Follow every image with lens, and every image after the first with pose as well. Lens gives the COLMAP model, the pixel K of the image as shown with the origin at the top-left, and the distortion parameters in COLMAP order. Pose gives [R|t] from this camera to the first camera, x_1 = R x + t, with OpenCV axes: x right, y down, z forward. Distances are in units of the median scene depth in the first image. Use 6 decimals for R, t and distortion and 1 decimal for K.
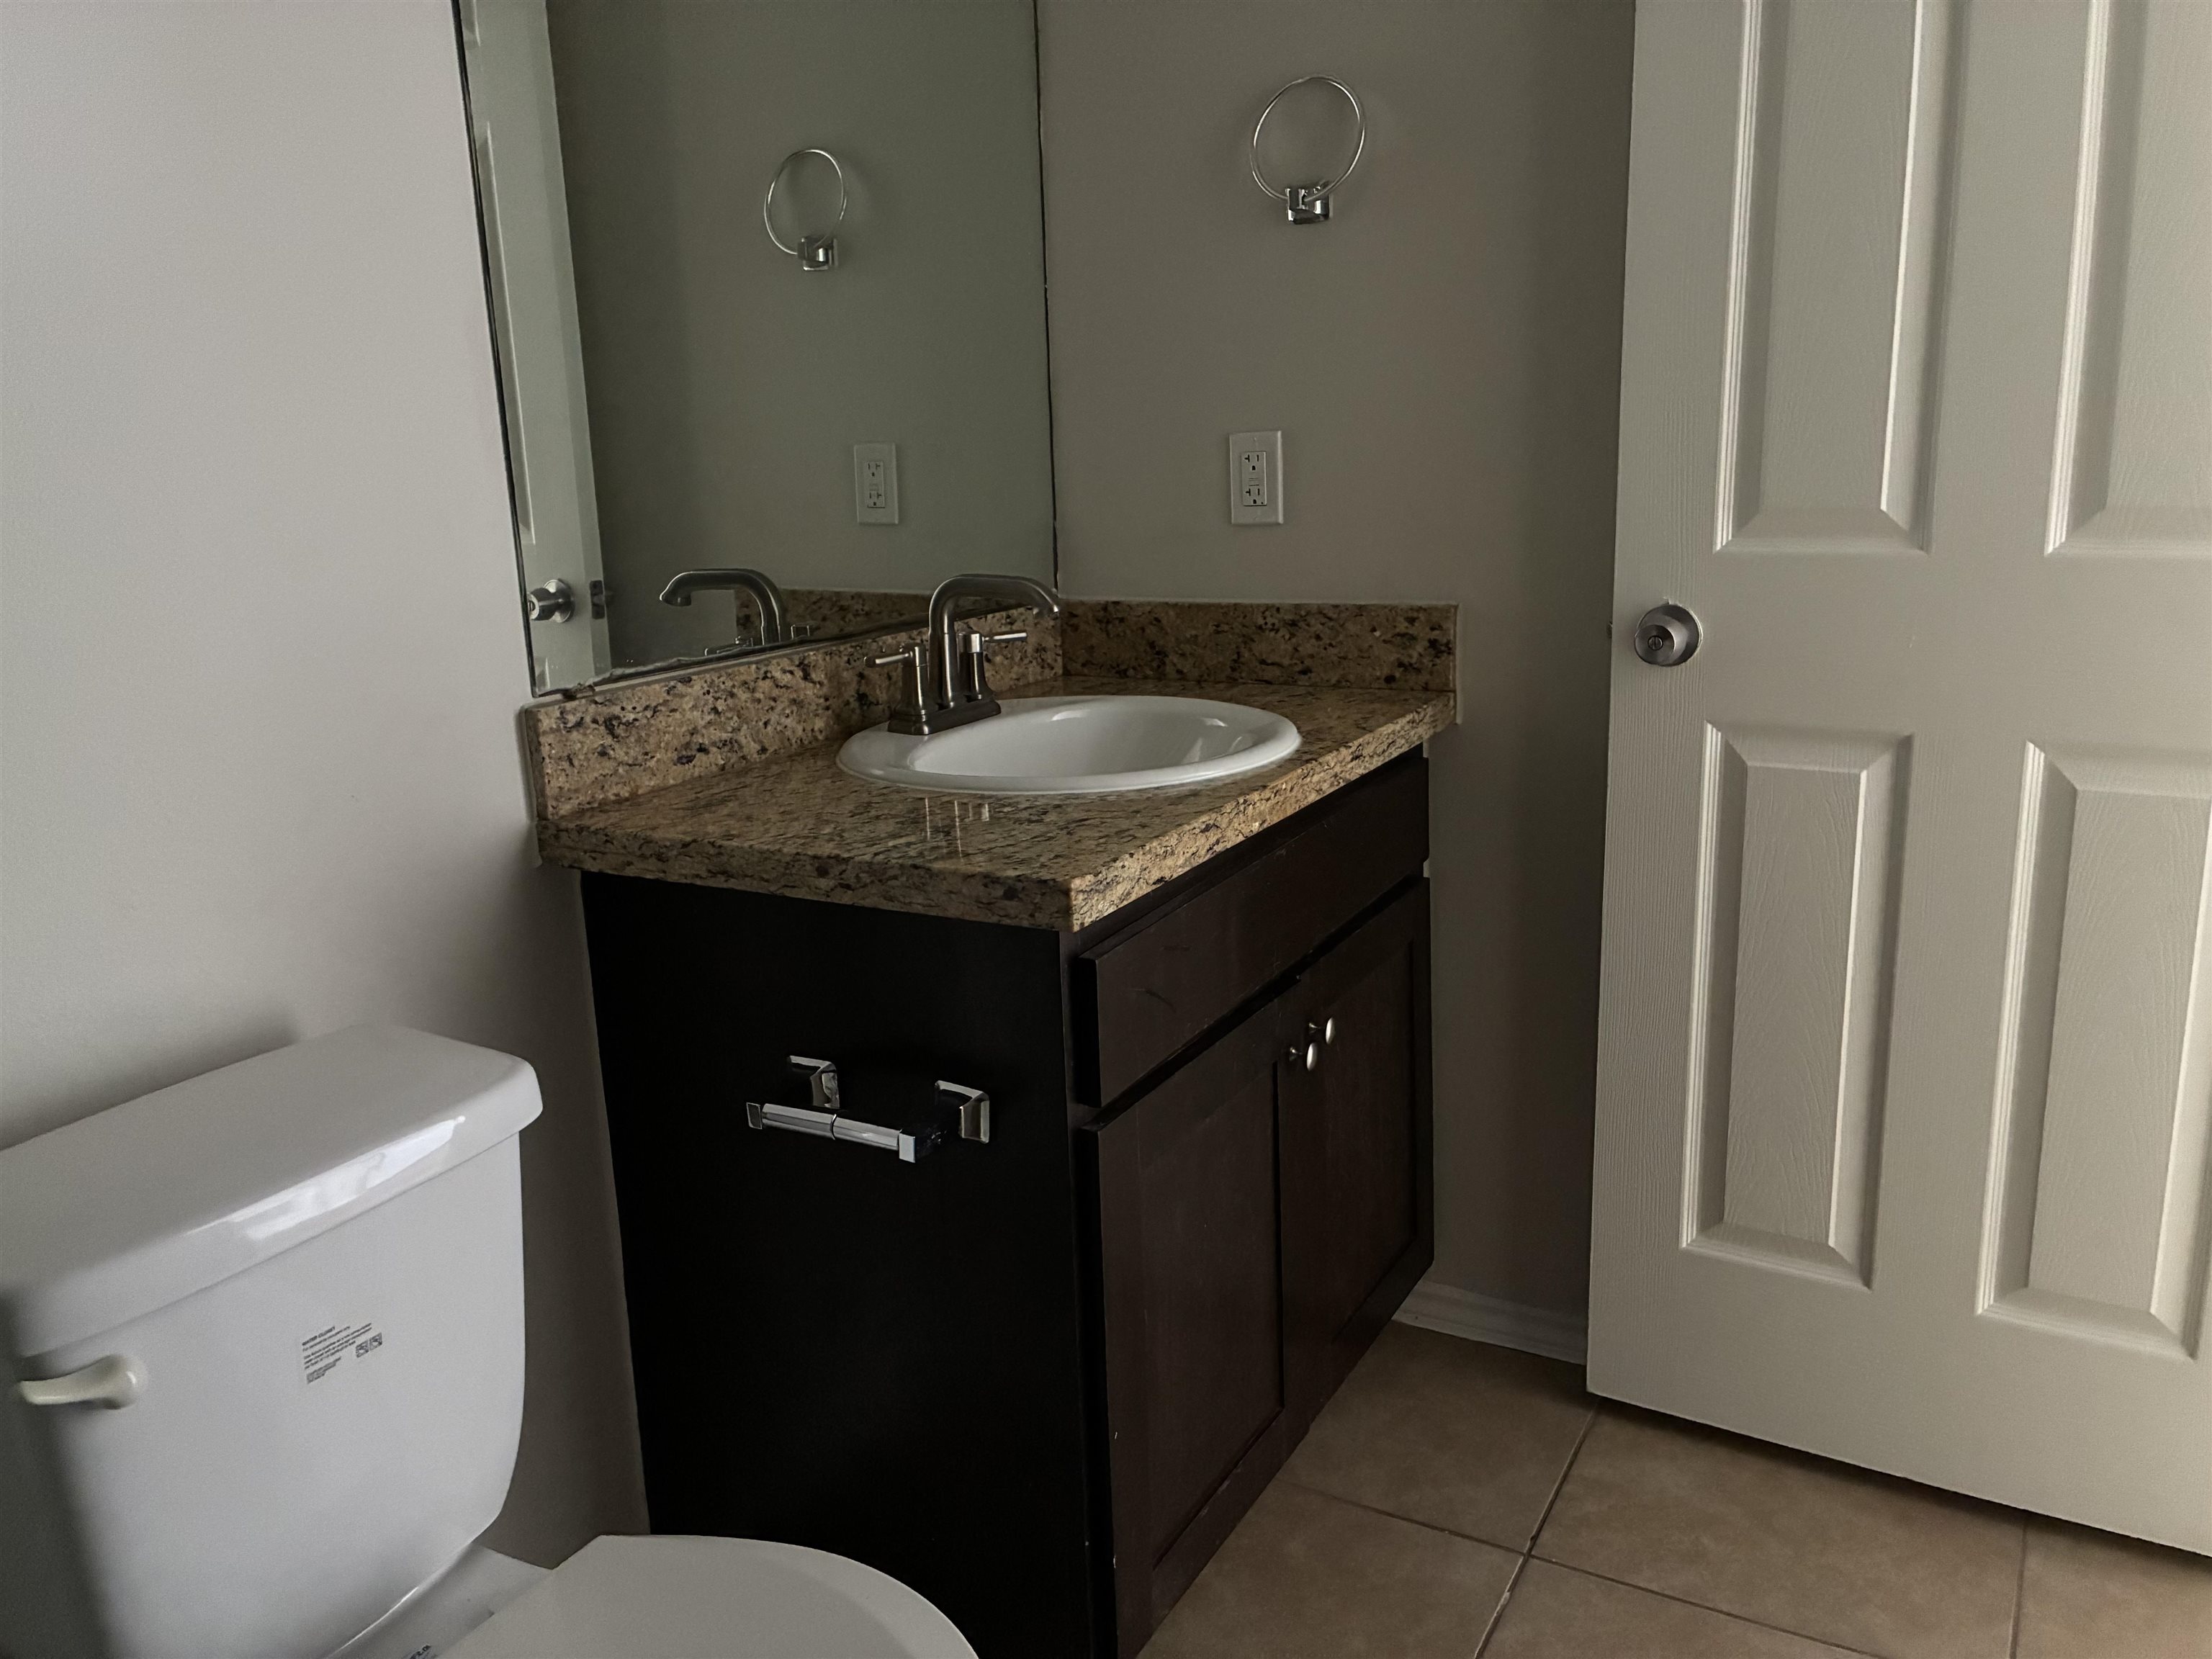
lens RADIAL K [[1674.8, 0, 1095.5], [0, 1674.8, 823.1], [0, 0, 1]] dist [0.026357, -0.028753]
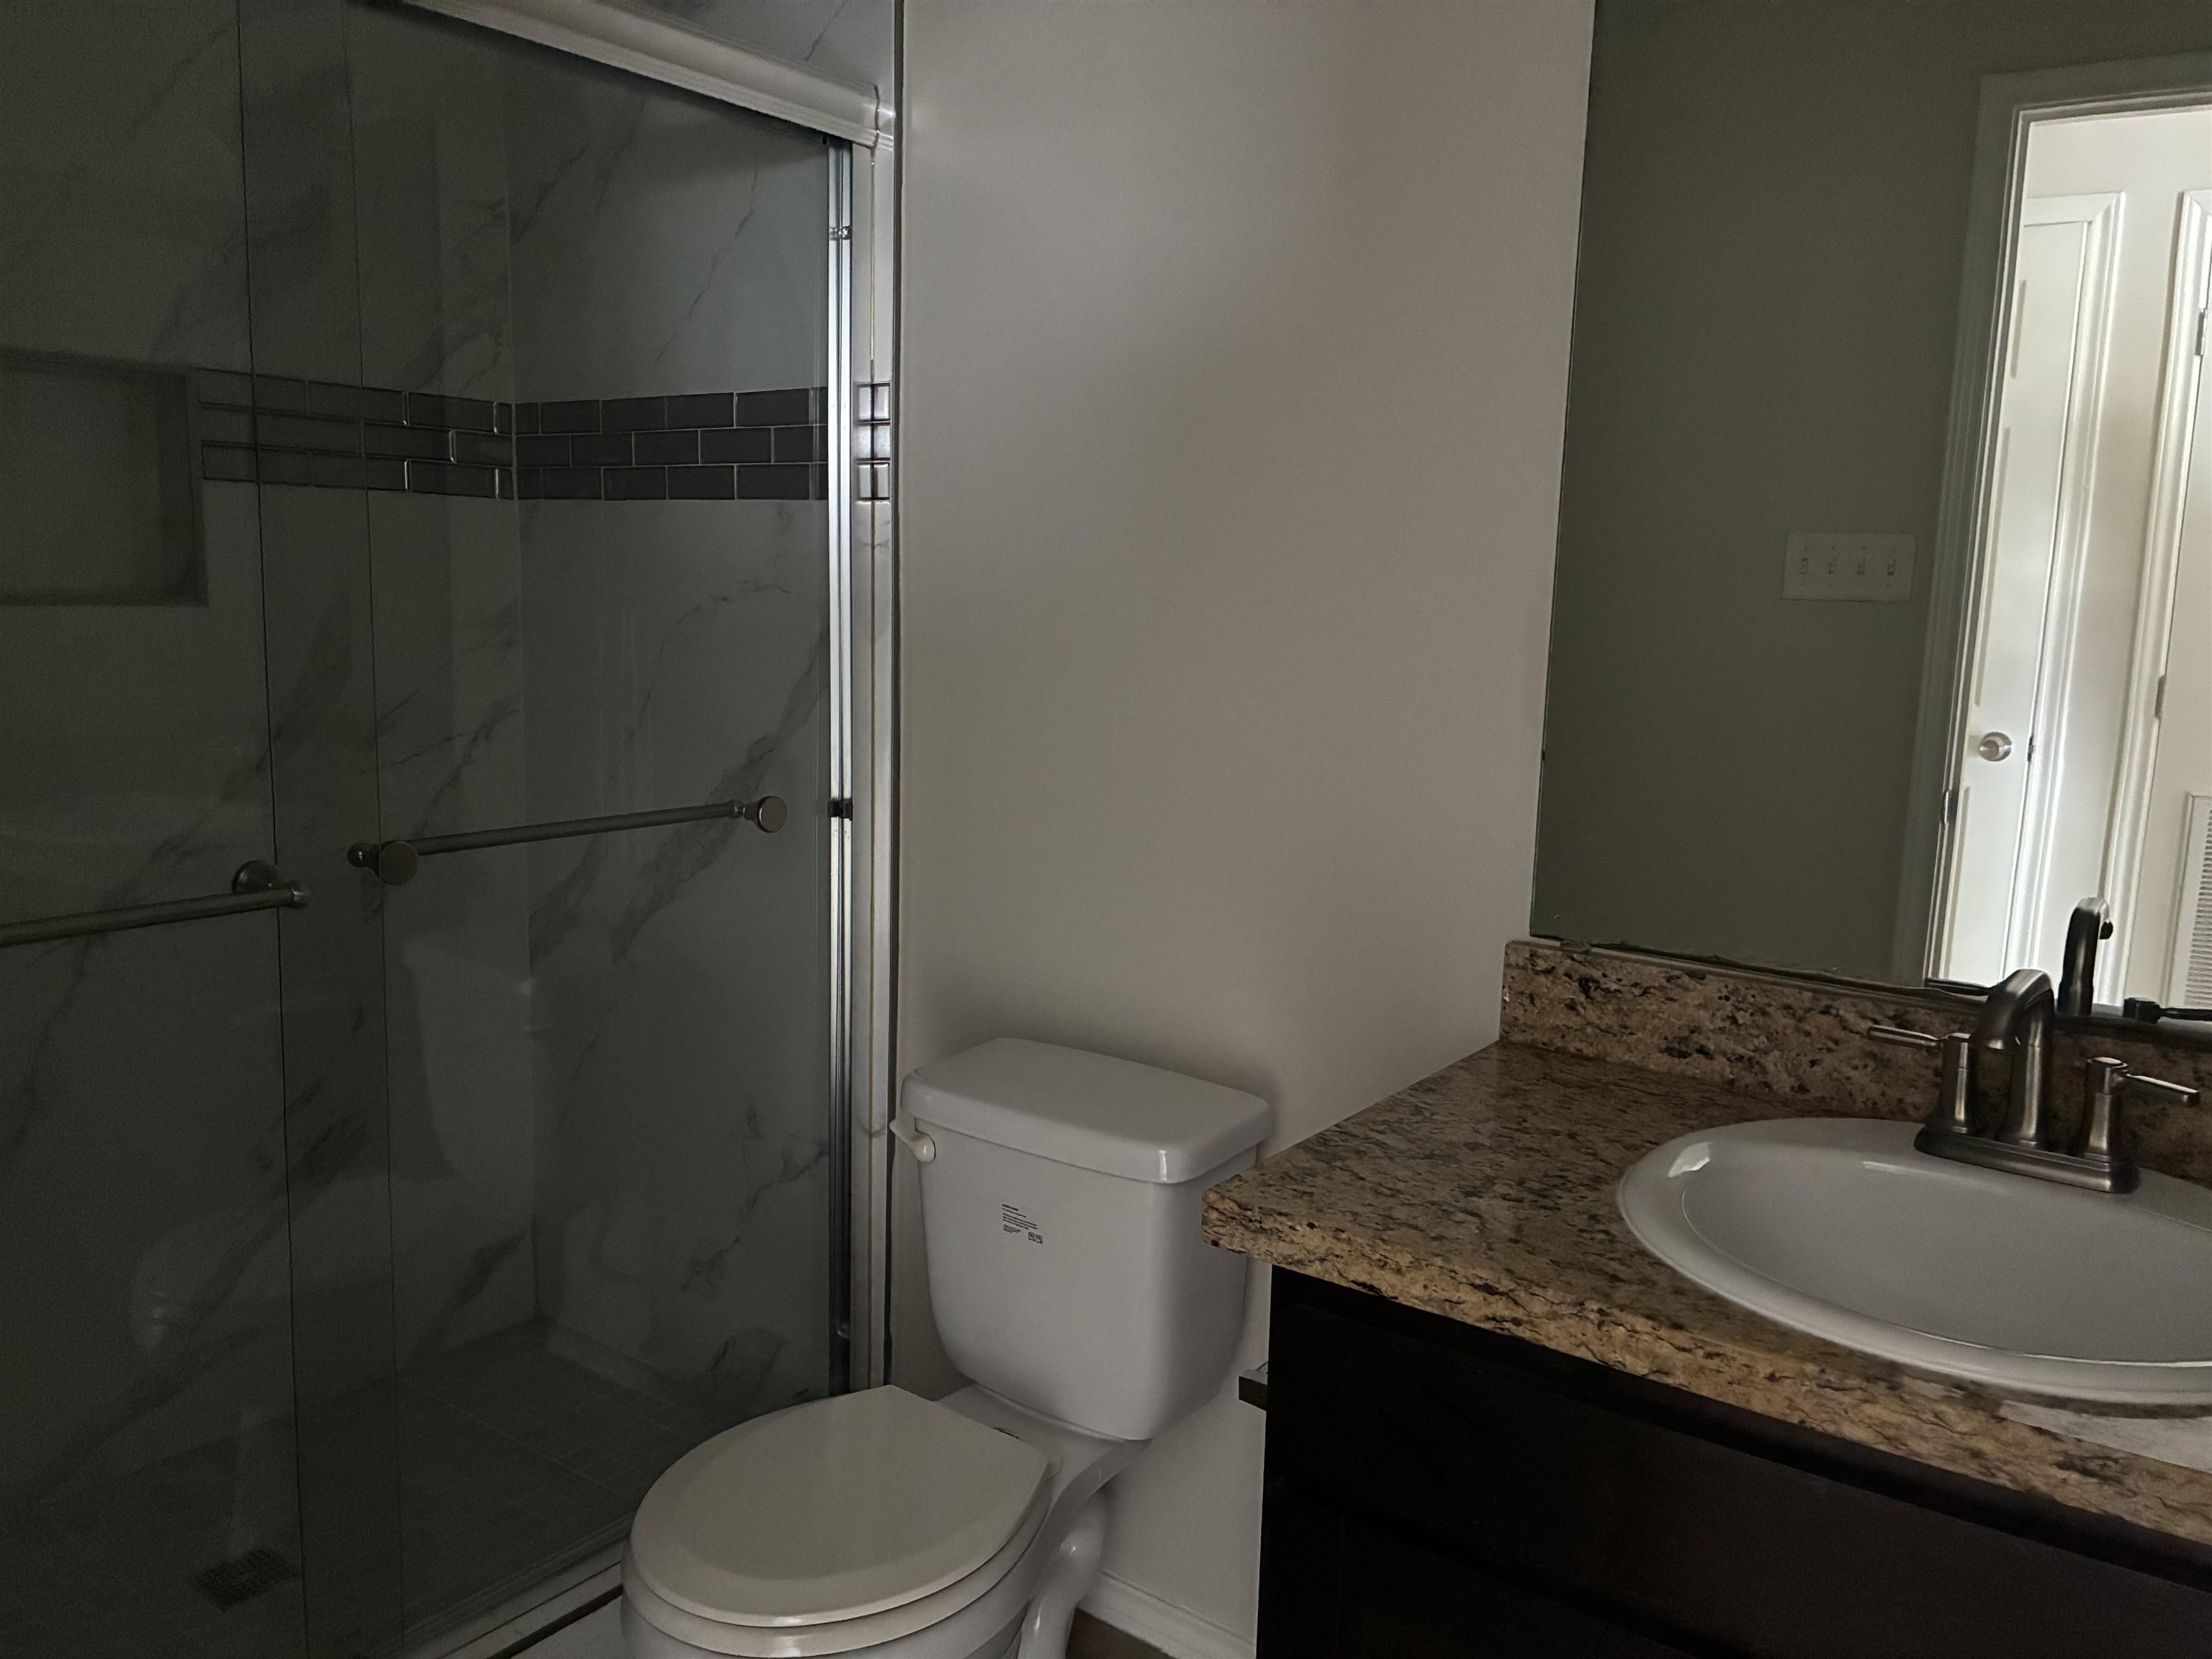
lens RADIAL K [[1672.5, 0, 1094.9], [0, 1672.5, 829.6], [0, 0, 1]] dist [0.014972, -0.000084]
pose [[-0.122646, 0.187951, -0.974491, 0.719622], [-0.248139, 0.944910, 0.213476, -0.285237], [0.960929, 0.267991, -0.069251, 0.720653]]
